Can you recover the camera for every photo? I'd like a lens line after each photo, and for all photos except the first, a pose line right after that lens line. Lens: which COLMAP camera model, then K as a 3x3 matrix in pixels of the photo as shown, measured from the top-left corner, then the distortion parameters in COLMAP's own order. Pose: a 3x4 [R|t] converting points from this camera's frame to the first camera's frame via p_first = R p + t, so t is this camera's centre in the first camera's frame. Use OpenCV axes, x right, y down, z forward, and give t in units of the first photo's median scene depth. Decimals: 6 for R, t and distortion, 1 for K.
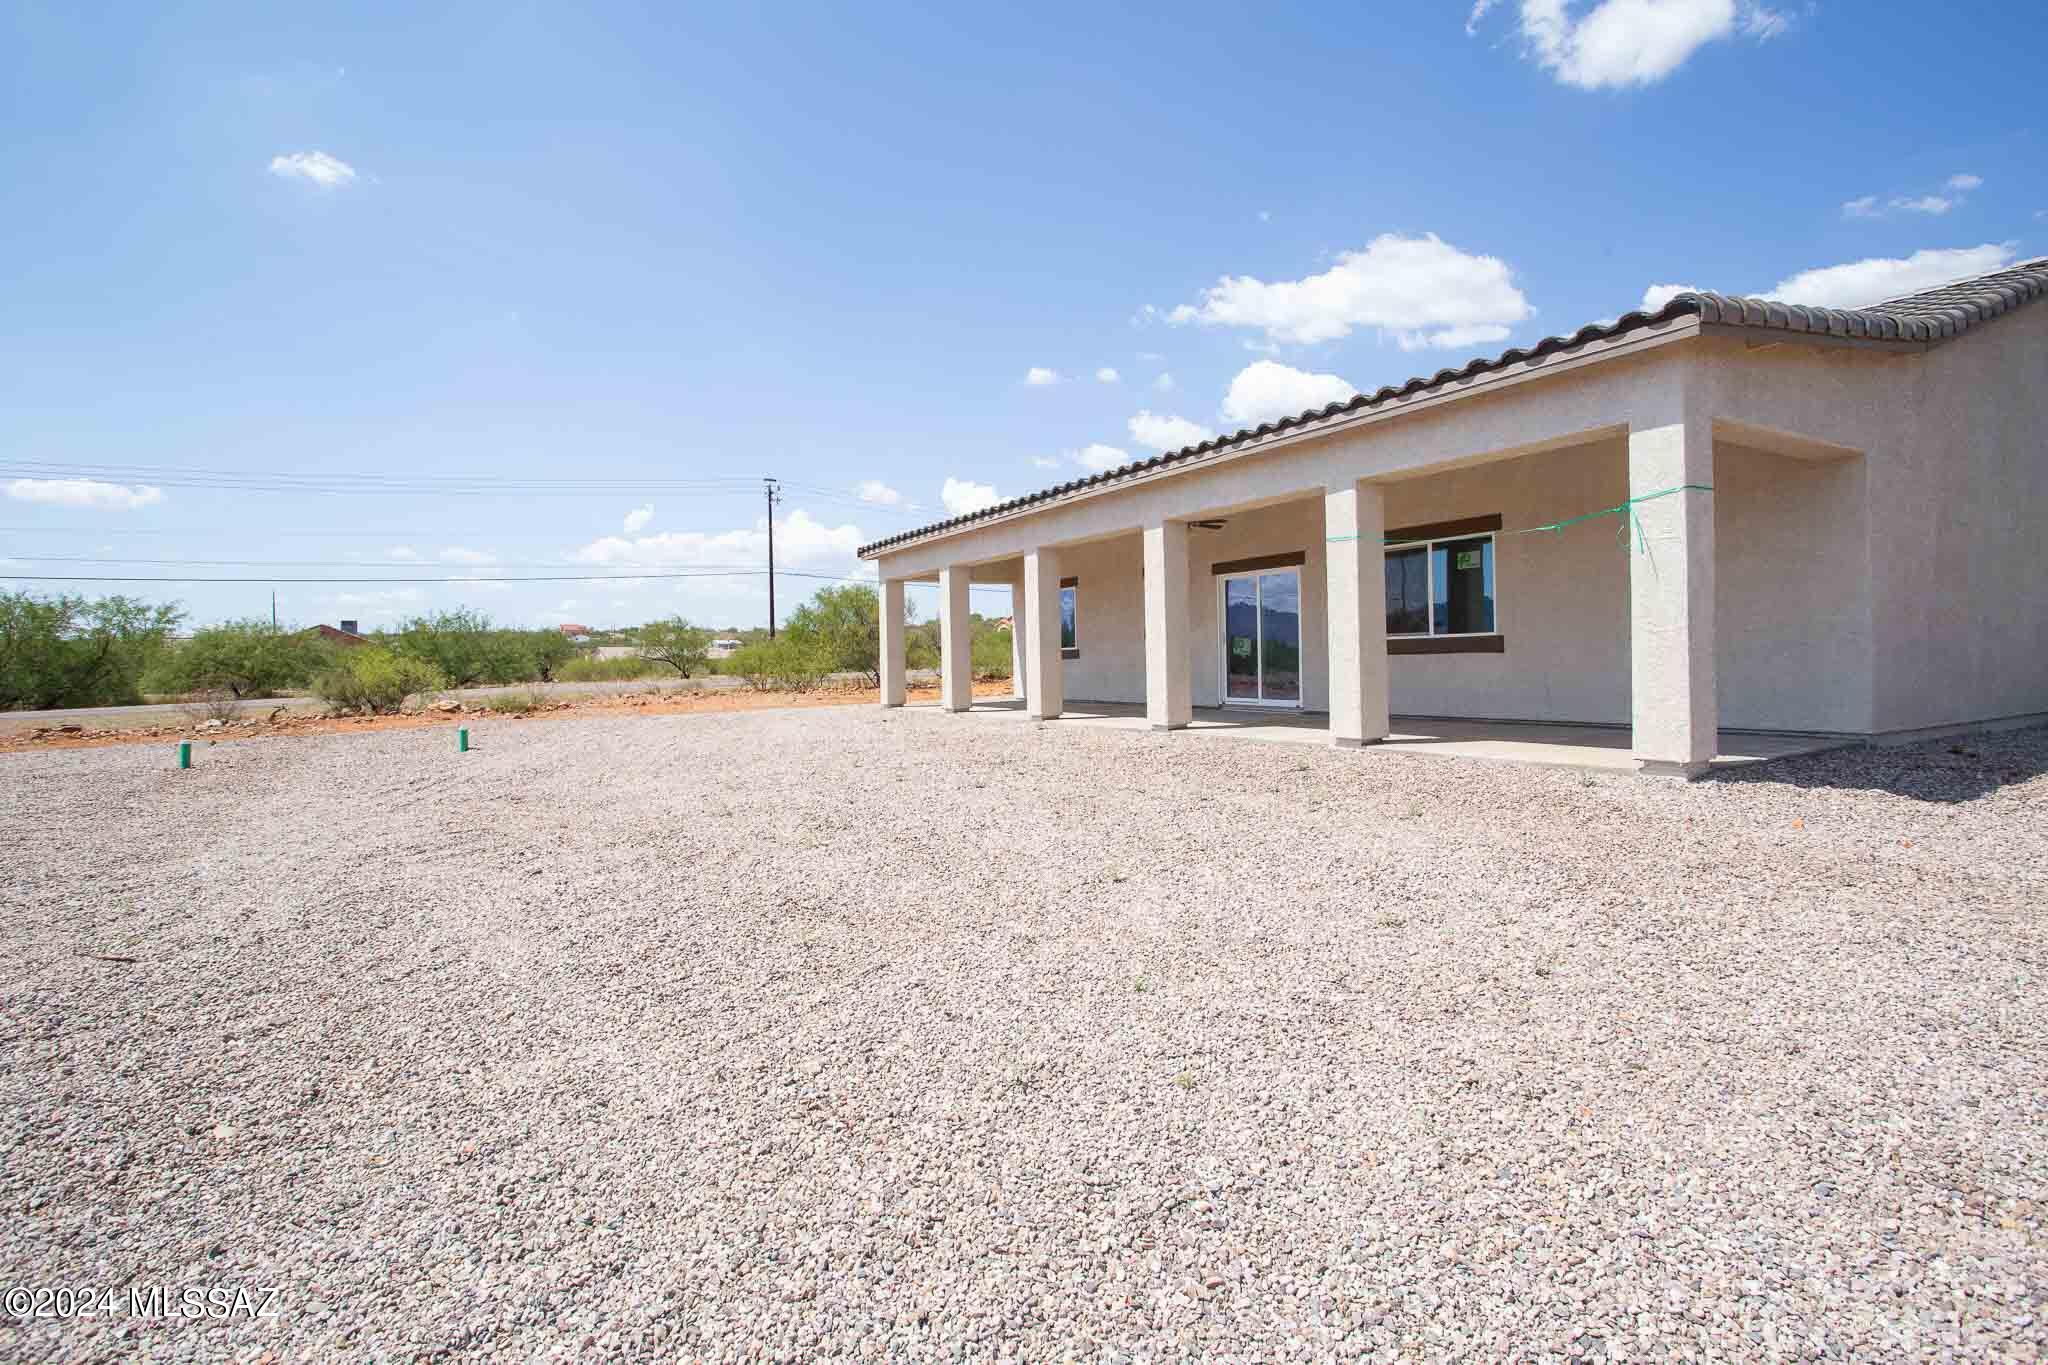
lens RADIAL K [[1034.0, 0, 1024.0], [0, 1034.0, 682.5], [0, 0, 1]] dist [-0.026921, 0.000876]
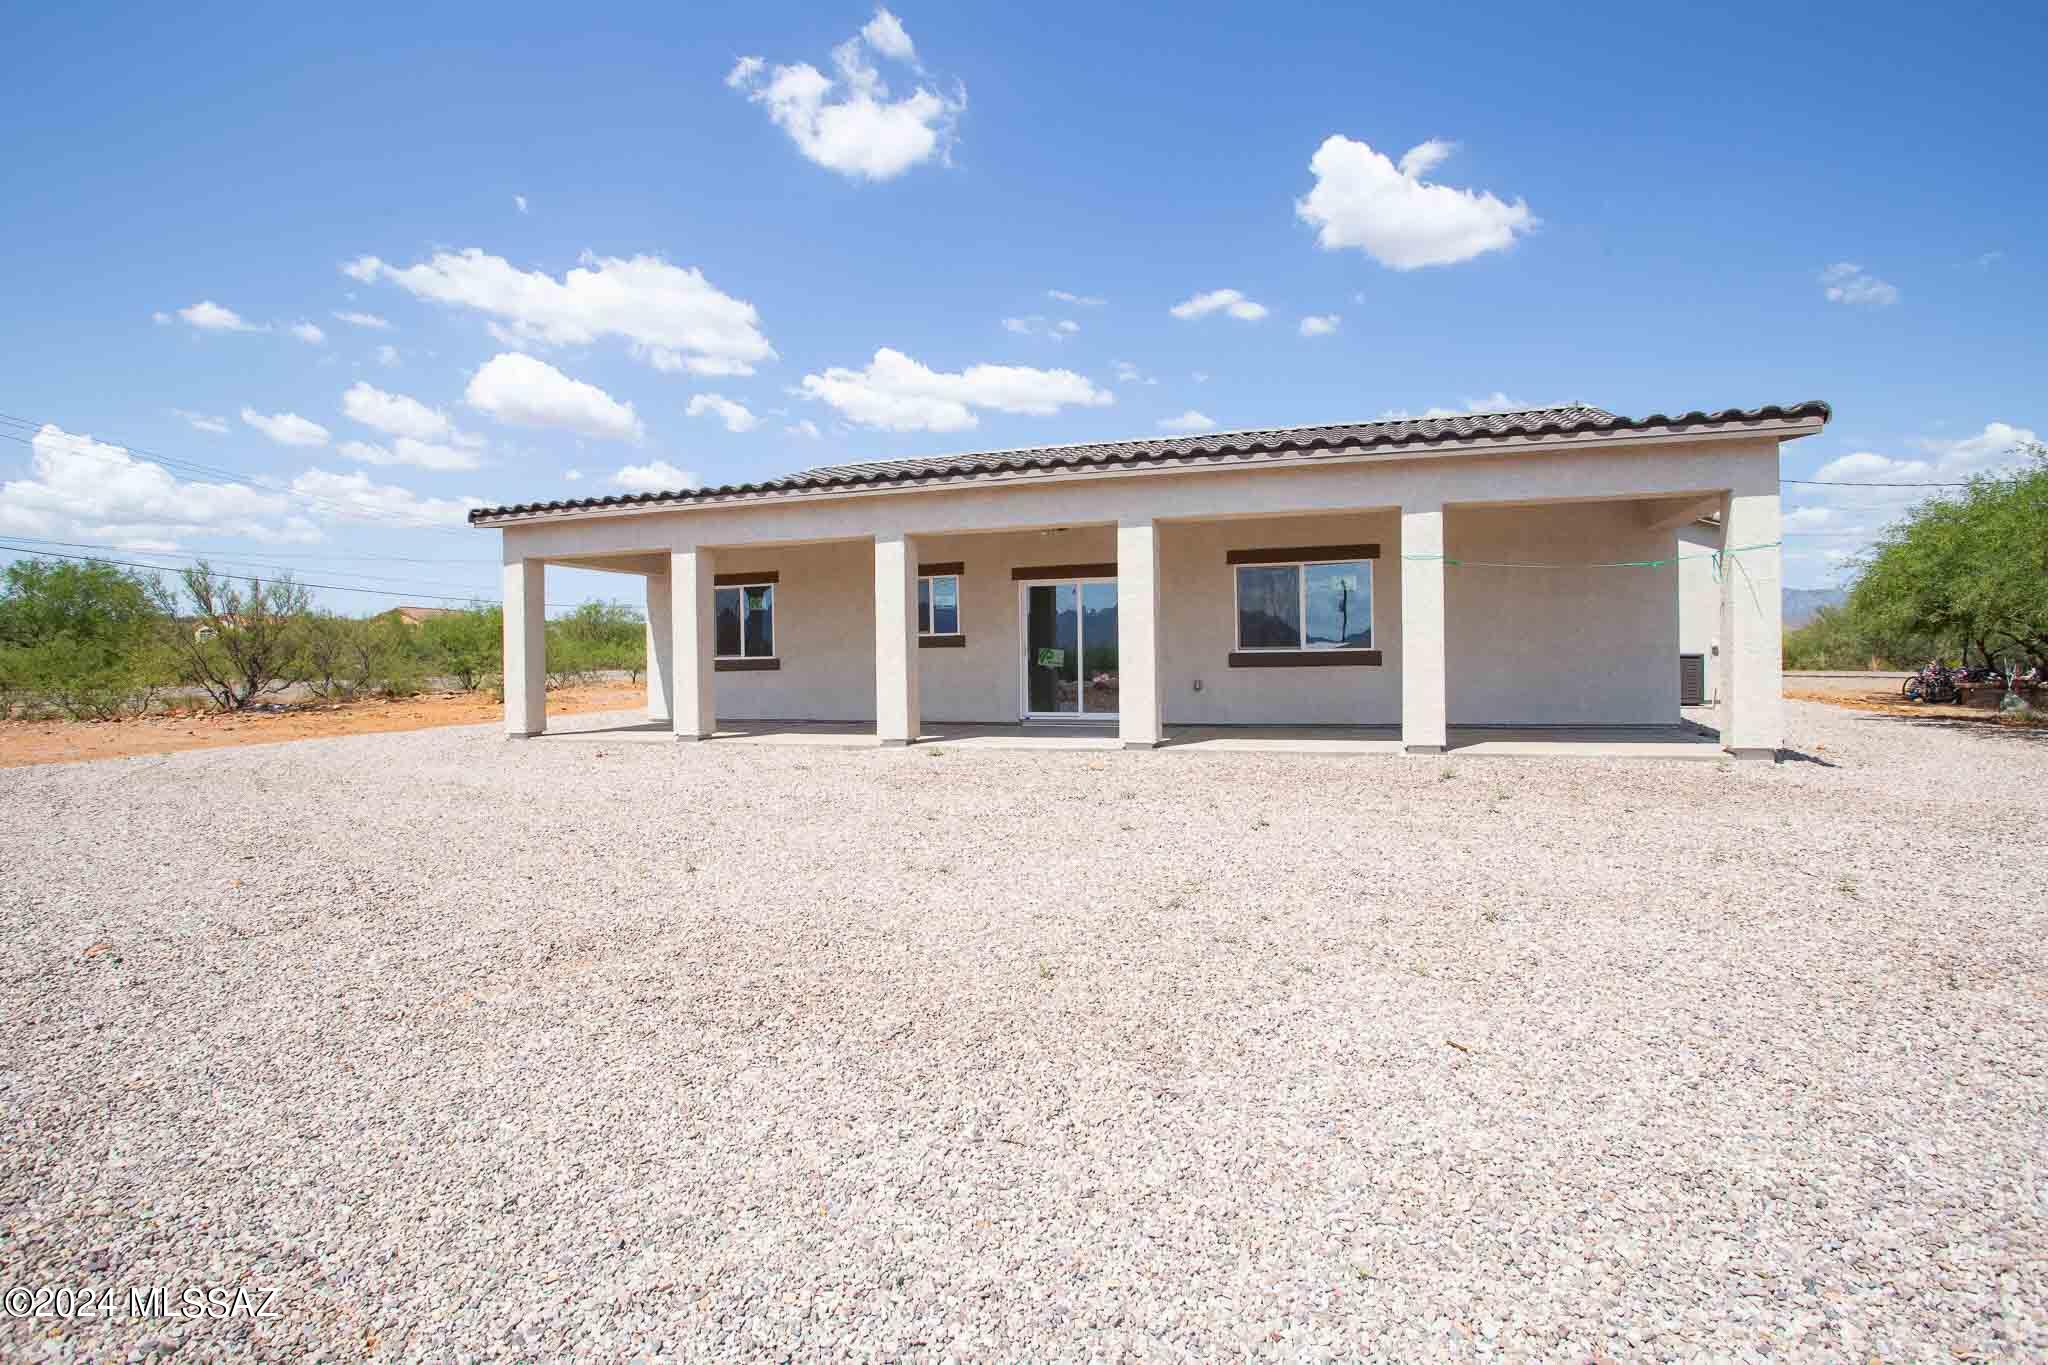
lens RADIAL K [[1034.0, 0, 1024.0], [0, 1034.0, 682.5], [0, 0, 1]] dist [-0.026921, 0.000876]
pose [[0.754244, 0.003919, 0.656582, -0.295446], [0.008505, 0.999840, -0.015737, 0.003427], [-0.656539, 0.017454, 0.754090, 0.187889]]
